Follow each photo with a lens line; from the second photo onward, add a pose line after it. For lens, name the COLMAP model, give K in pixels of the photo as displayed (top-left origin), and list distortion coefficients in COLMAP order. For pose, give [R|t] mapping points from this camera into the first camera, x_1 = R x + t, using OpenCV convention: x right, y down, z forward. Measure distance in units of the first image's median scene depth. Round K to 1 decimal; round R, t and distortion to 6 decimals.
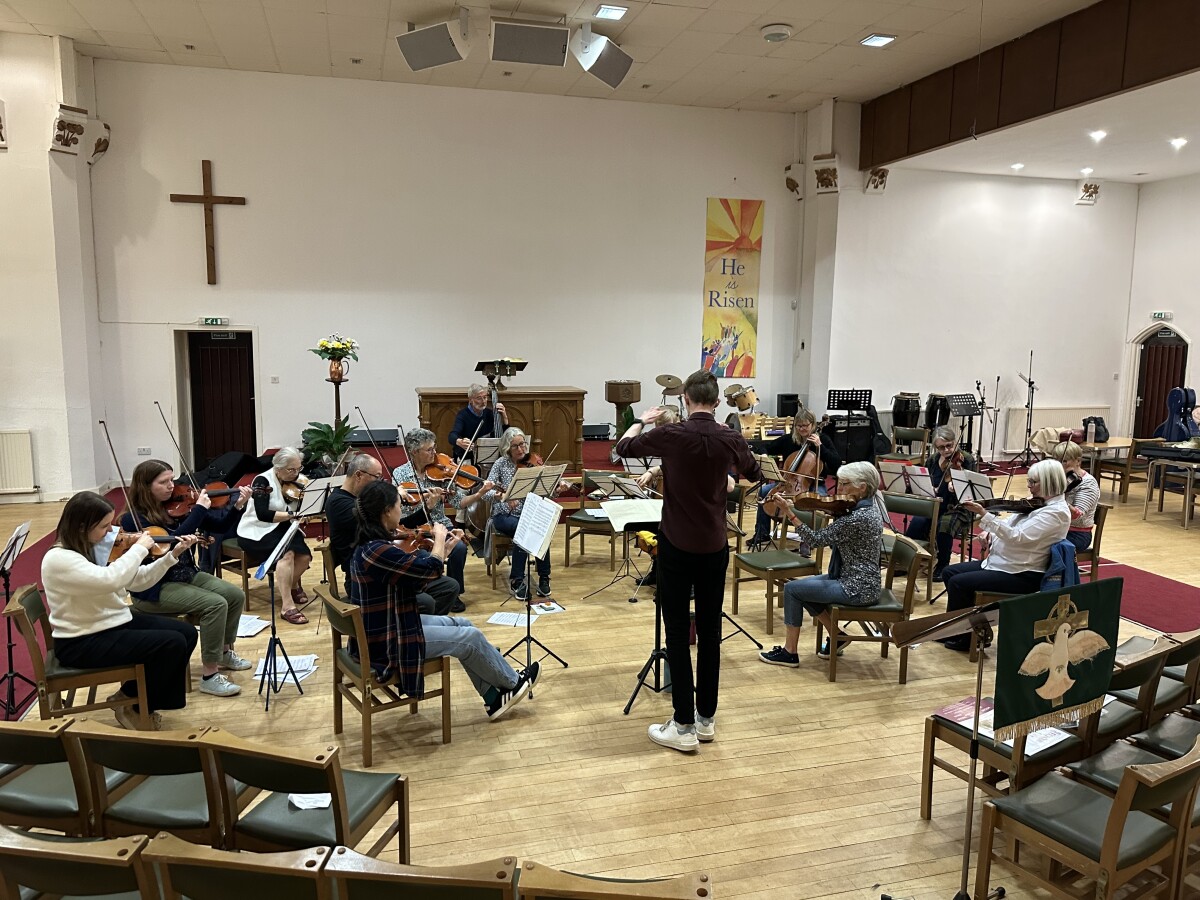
lens RADIAL K [[842.6, 0, 597.1], [0, 842.6, 453.1], [0, 0, 1]] dist [0.061586, -0.071253]
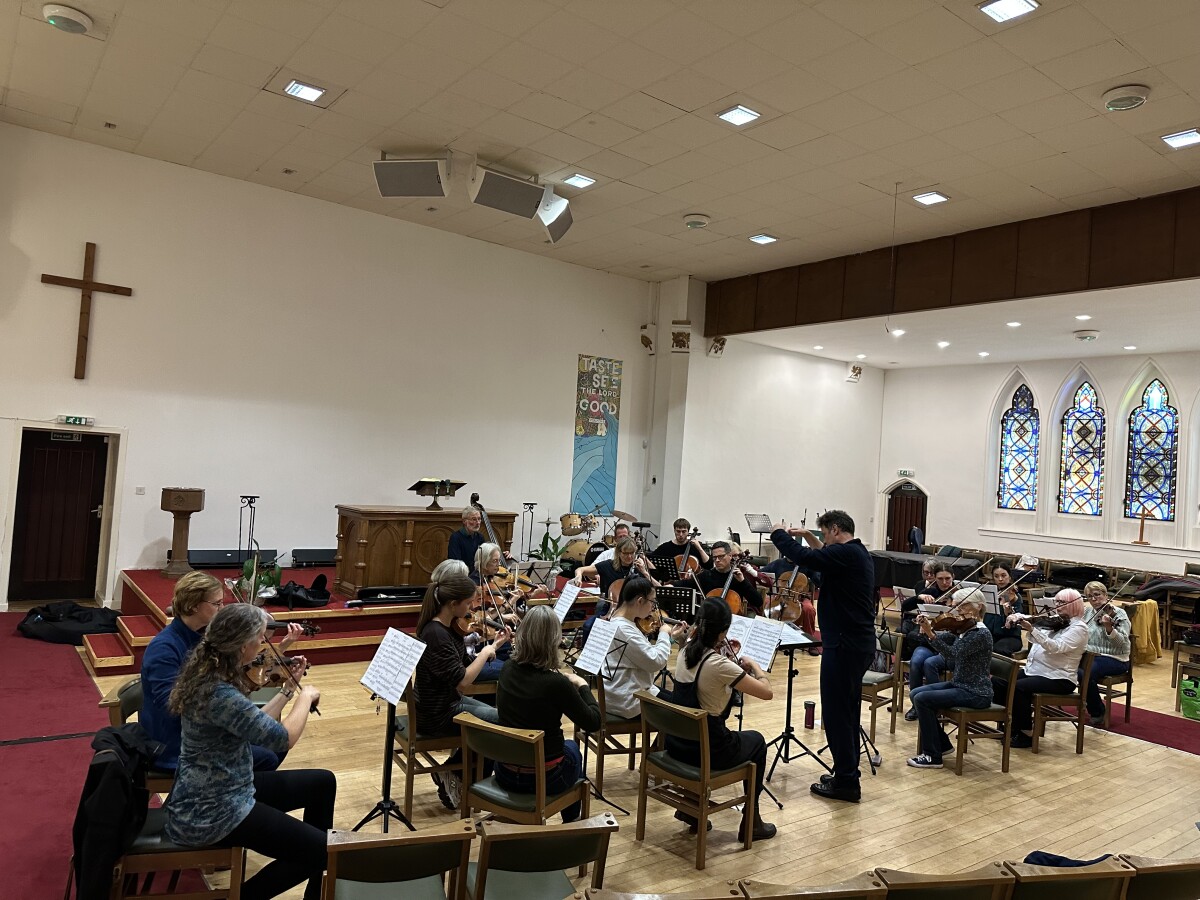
lens RADIAL K [[842.6, 0, 597.9], [0, 842.6, 453.1], [0, 0, 1]] dist [0.061586, -0.071253]
pose [[0.928583, 0.063847, 0.365592, -0.265696], [-0.007822, 0.988239, -0.152719, 0.007007], [-0.371043, 0.138953, 0.918161, 0.009776]]
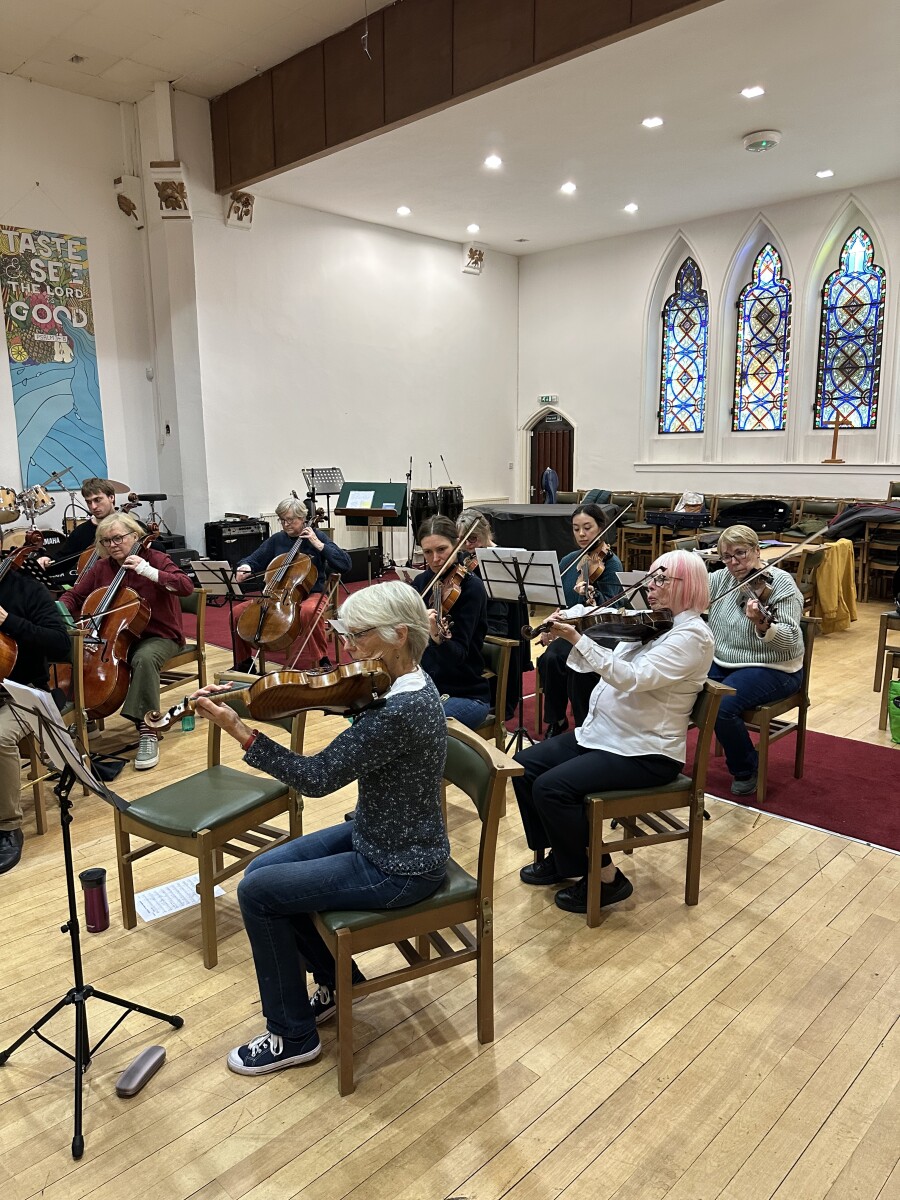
lens RADIAL K [[842.6, 0, 447.0], [0, 842.6, 598.9], [0, 0, 1]] dist [0.061586, -0.071253]
pose [[0.867796, -0.101425, 0.486460, 0.090600], [0.086905, 0.994838, 0.052389, 0.003469], [-0.489263, -0.003187, 0.872131, 0.265599]]
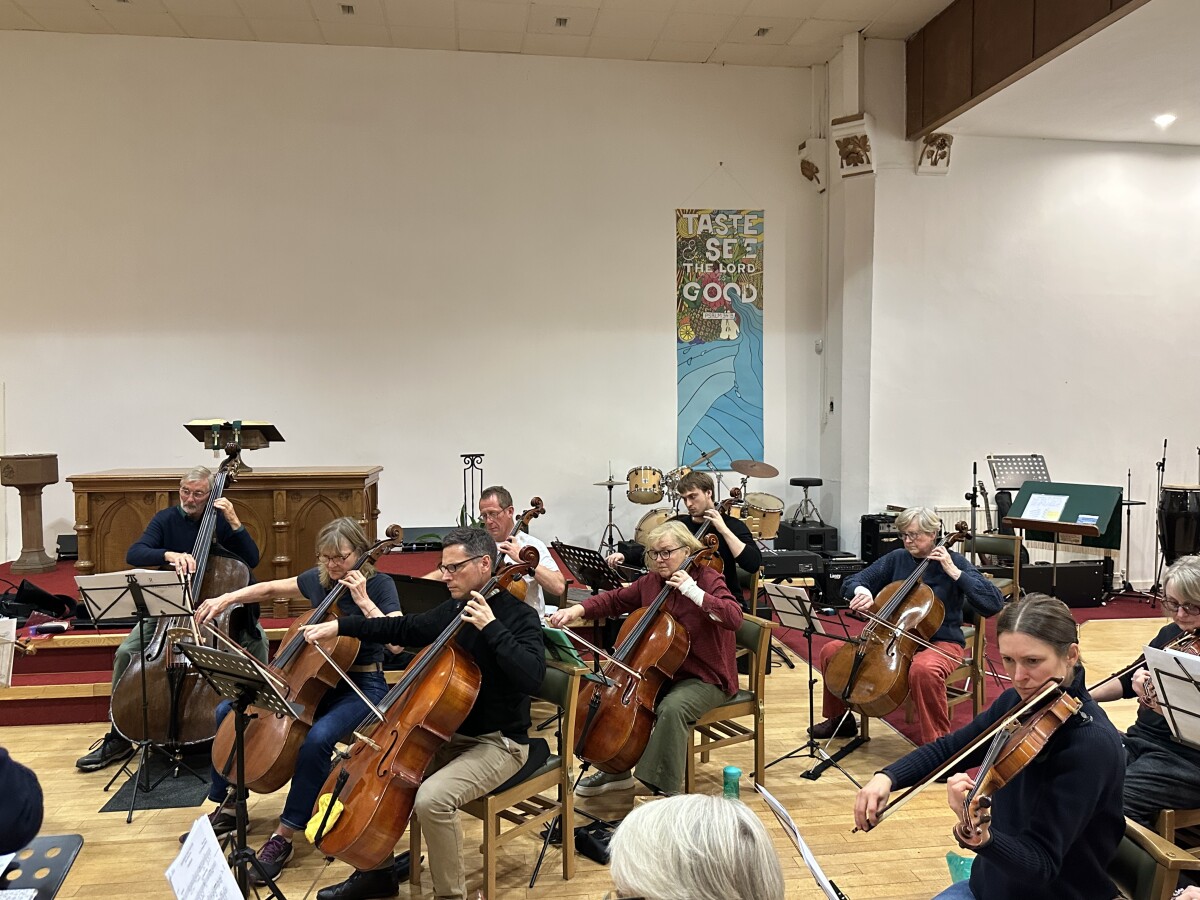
lens RADIAL K [[882.6, 0, 605.1], [0, 882.6, 460.5], [0, 0, 1]] dist [0.031565, -0.044261]
pose [[0.990406, -0.002111, -0.138170, 0.189196], [-0.010673, 0.995728, -0.091718, -0.024132], [0.137774, 0.092313, 0.986152, 0.350703]]
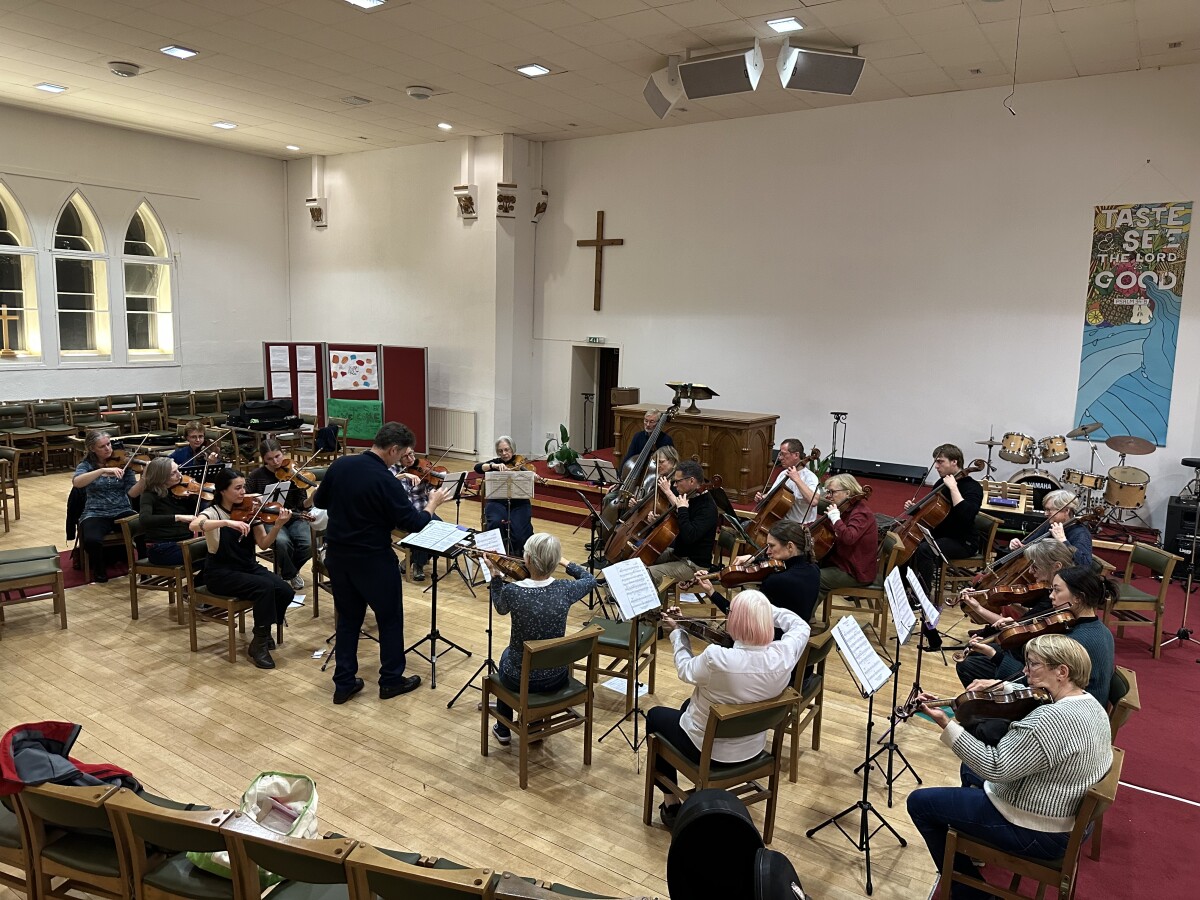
lens RADIAL K [[842.6, 0, 599.6], [0, 842.6, 444.5], [0, 0, 1]] dist [0.061586, -0.071253]
pose [[0.643133, 0.119009, -0.756450, 0.496431], [-0.134870, 0.990011, 0.041088, -0.052988], [0.753783, 0.075597, 0.652760, 0.205769]]
